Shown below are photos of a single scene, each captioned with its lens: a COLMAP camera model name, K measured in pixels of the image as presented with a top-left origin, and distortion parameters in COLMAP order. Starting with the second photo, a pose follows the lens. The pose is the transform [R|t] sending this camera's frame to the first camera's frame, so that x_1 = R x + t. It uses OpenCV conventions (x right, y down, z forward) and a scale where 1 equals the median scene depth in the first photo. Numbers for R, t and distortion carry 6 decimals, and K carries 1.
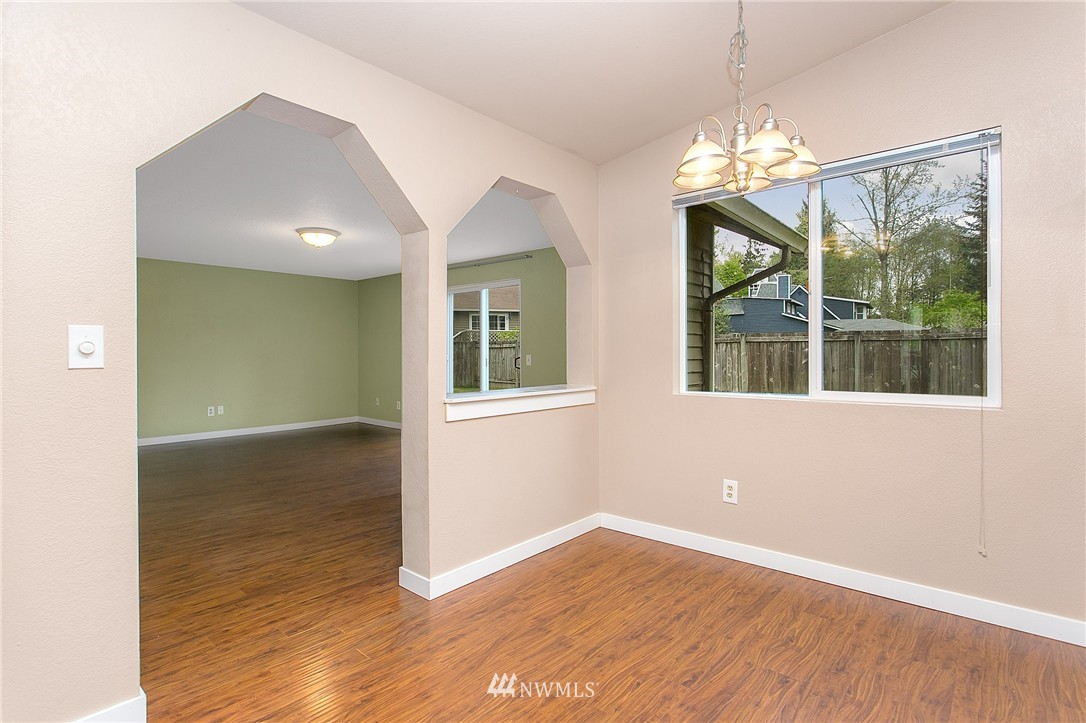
lens RADIAL K [[530.3, 0, 538.4], [0, 530.3, 355.1], [0, 0, 1]] dist [-0.012976, 0.001311]
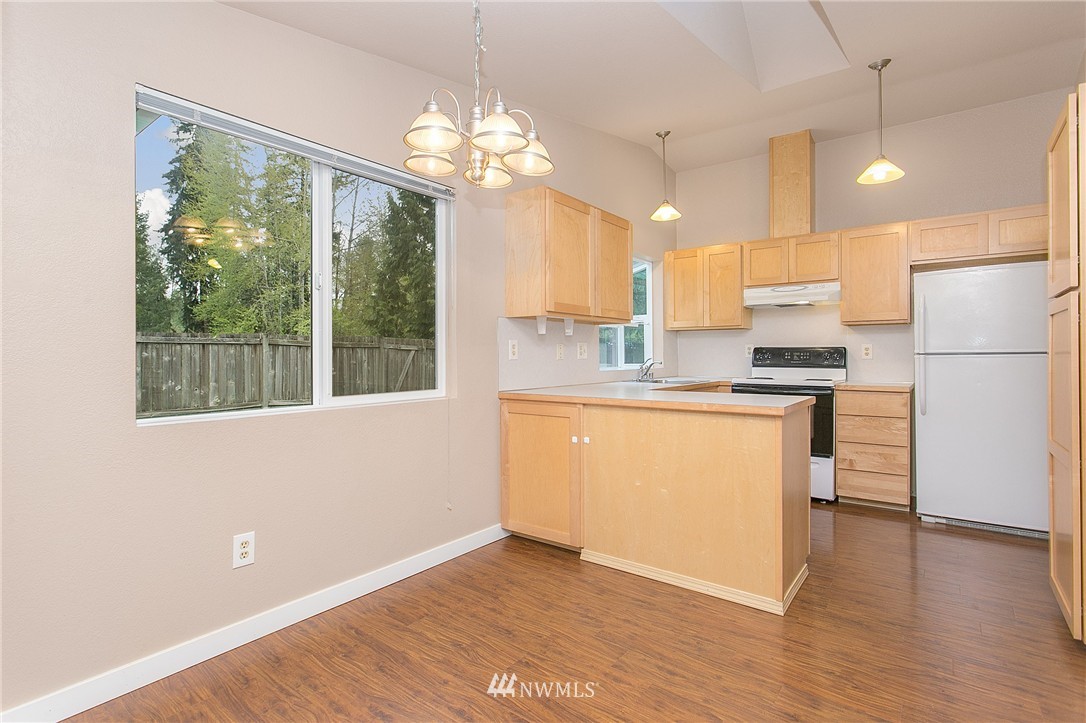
lens RADIAL K [[530.3, 0, 538.4], [0, 530.3, 355.1], [0, 0, 1]] dist [-0.012976, 0.001311]
pose [[-0.062346, 0.004173, 0.998046, -0.481147], [0.006395, 0.999972, -0.003782, 0.001178], [-0.998034, 0.006146, -0.062371, 0.836403]]
